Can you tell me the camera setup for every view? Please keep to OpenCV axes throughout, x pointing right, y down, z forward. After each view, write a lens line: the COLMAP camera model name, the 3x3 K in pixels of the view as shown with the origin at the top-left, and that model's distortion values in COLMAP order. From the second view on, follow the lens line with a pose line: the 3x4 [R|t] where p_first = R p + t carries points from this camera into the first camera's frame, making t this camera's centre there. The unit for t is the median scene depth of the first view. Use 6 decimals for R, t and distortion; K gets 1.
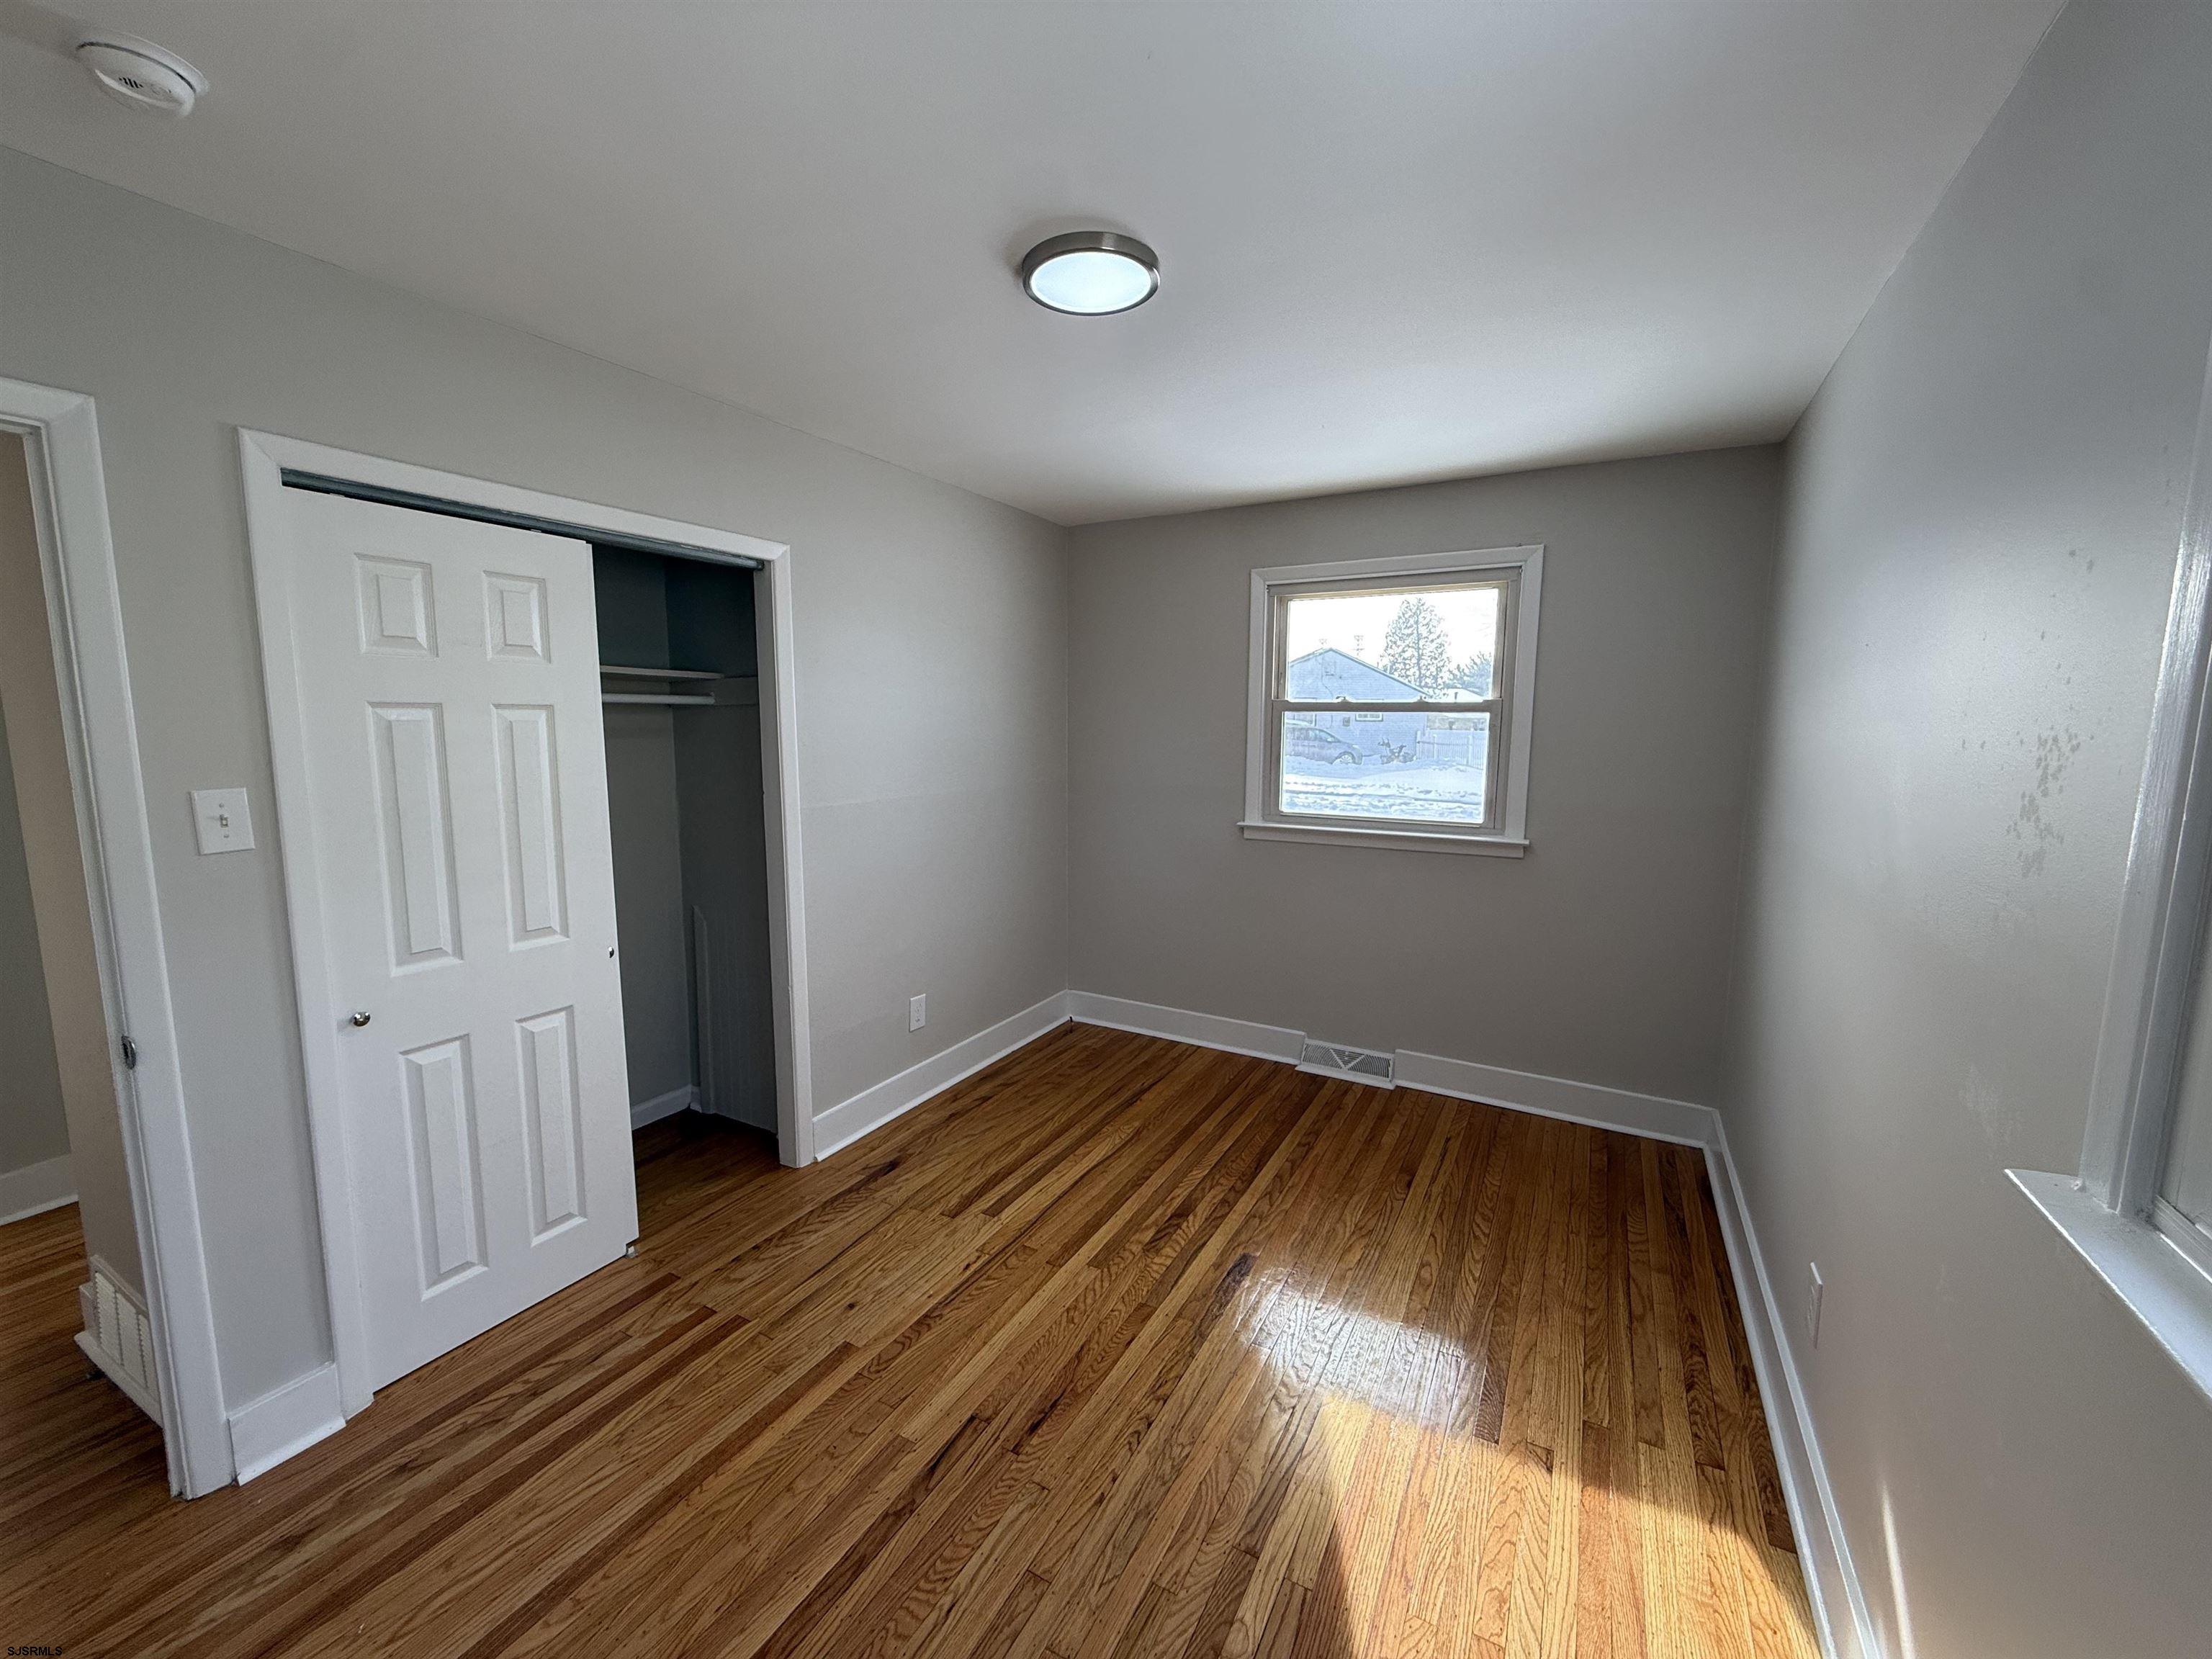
lens RADIAL K [[883.1, 0, 1101.6], [0, 883.1, 827.2], [0, 0, 1]] dist [0.000265, -0.000258]
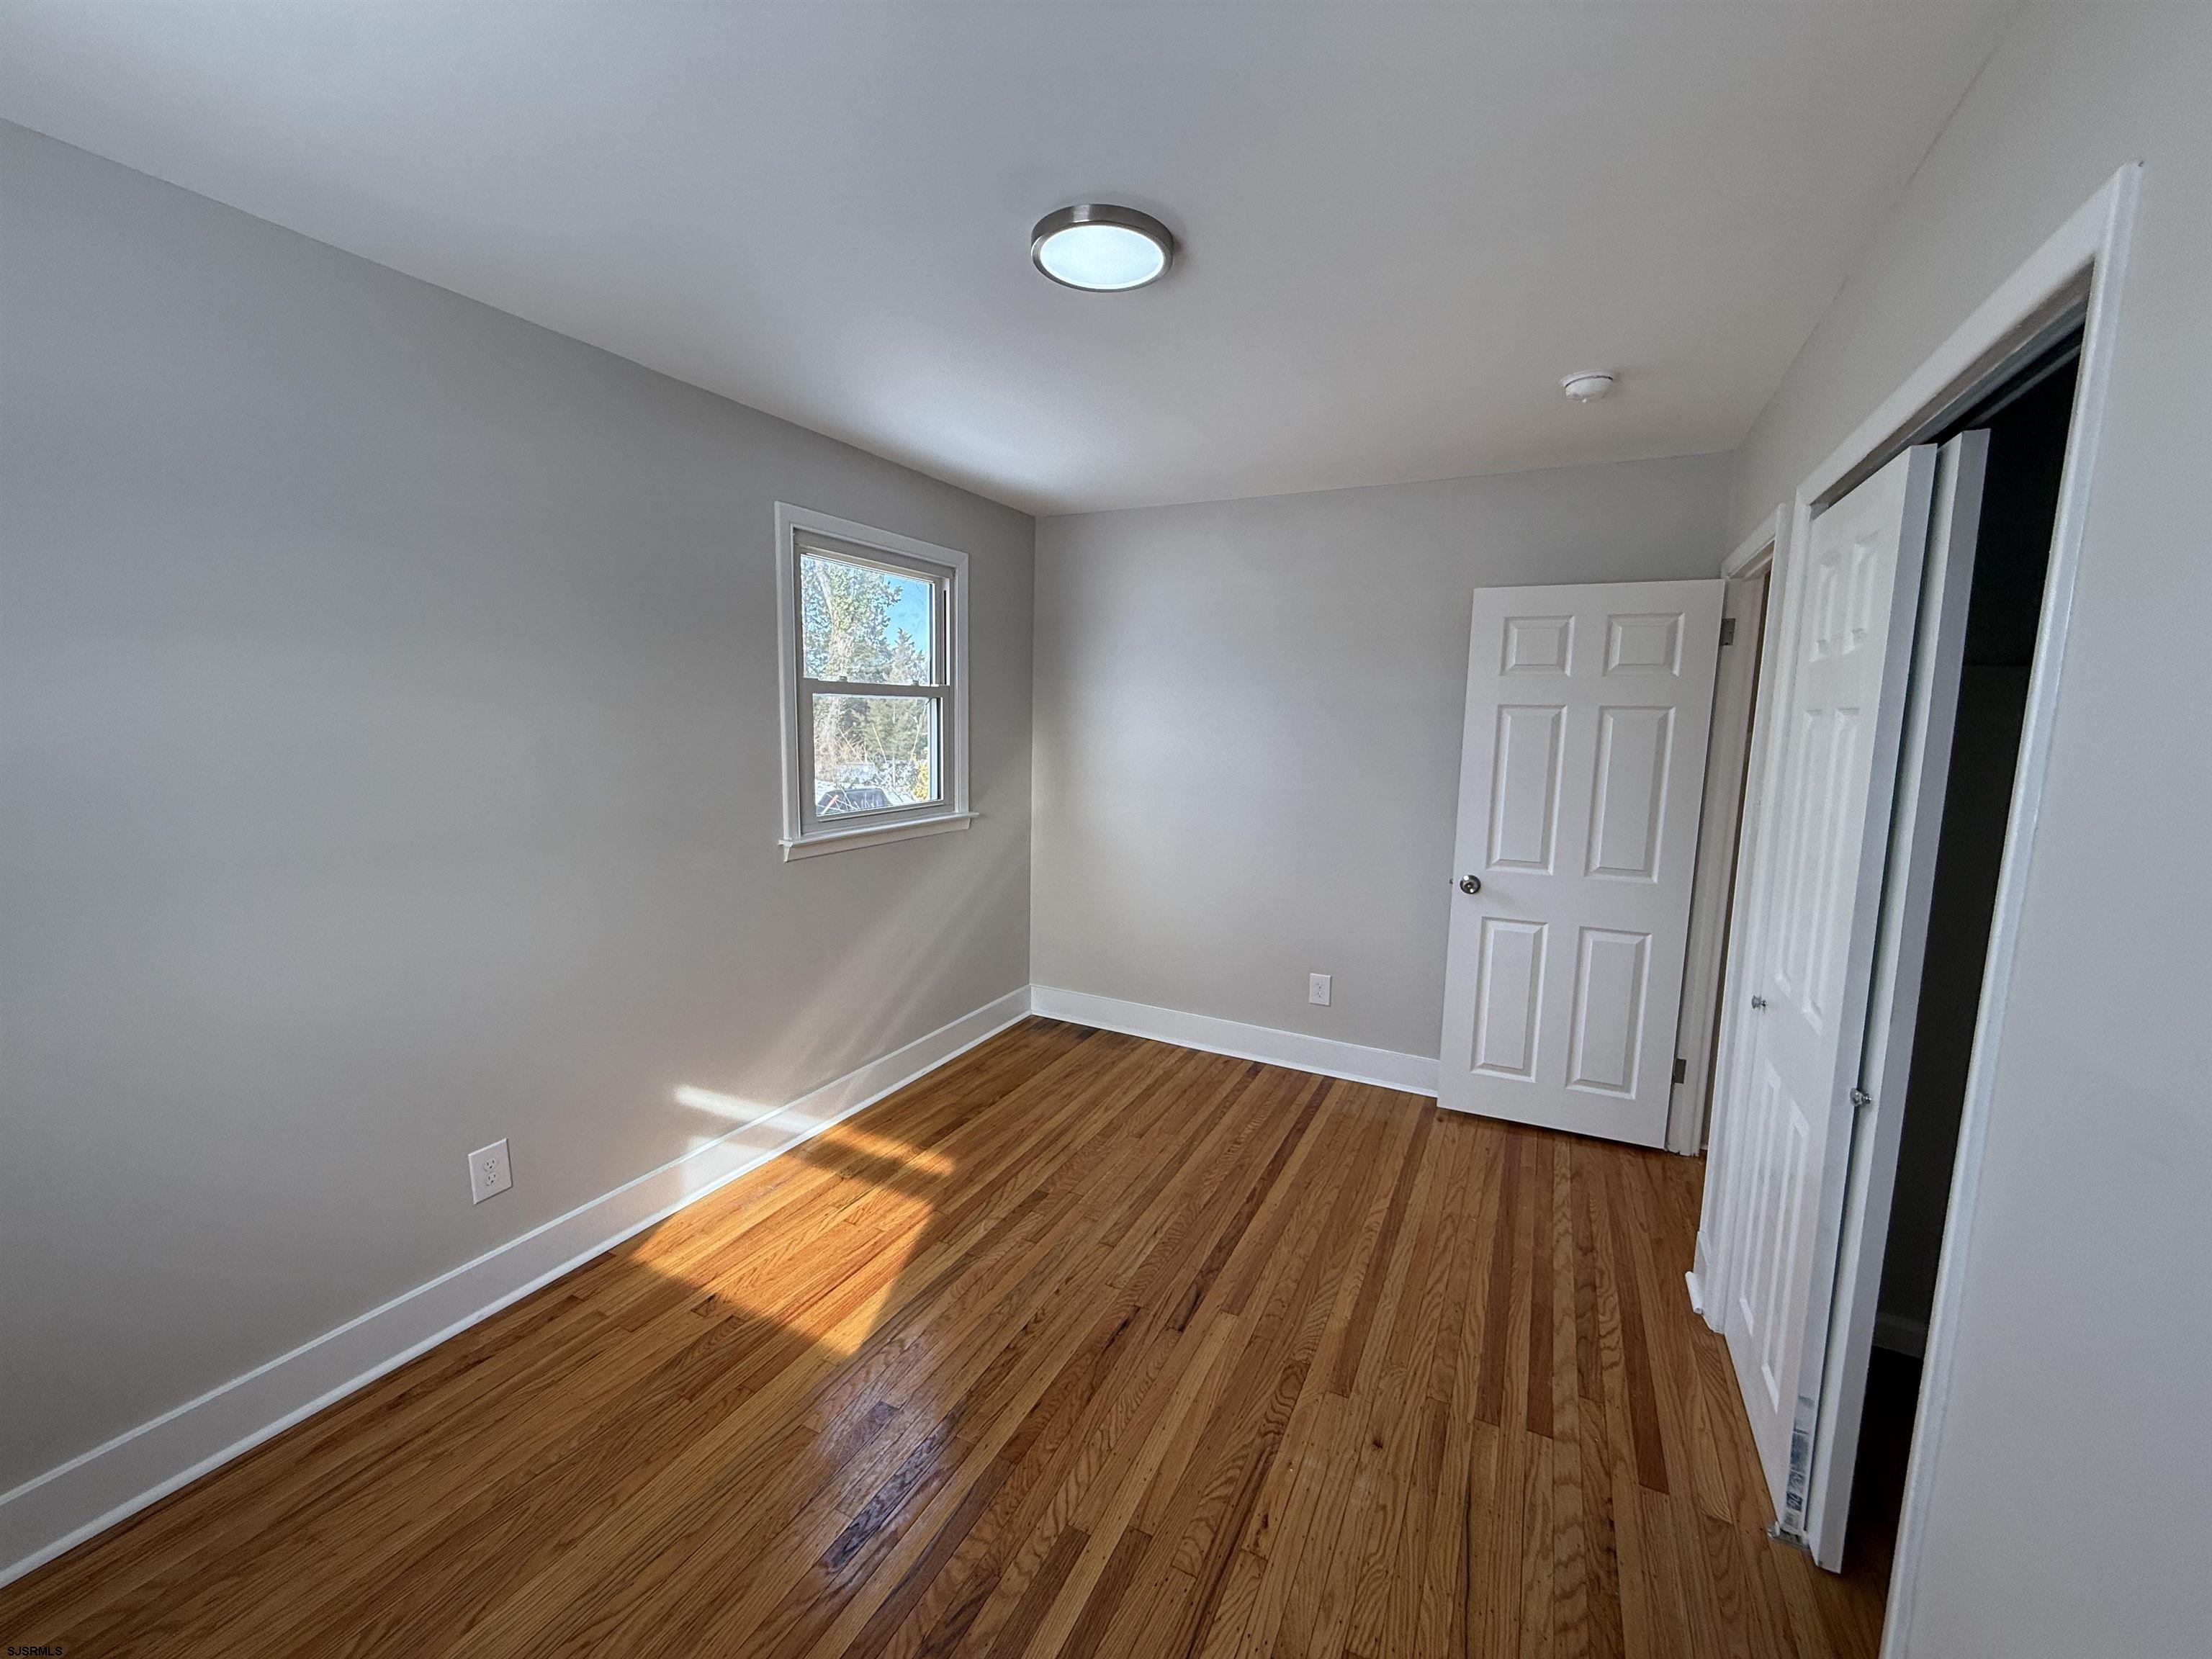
lens RADIAL K [[881.8, 0, 1101.6], [0, 881.8, 826.9], [0, 0, 1]] dist [0.000092, 0.000386]
pose [[-0.998910, -0.018854, -0.042699, 0.013617], [-0.028906, 0.968136, 0.248753, -0.192065], [0.036648, 0.249716, -0.967625, 1.582894]]
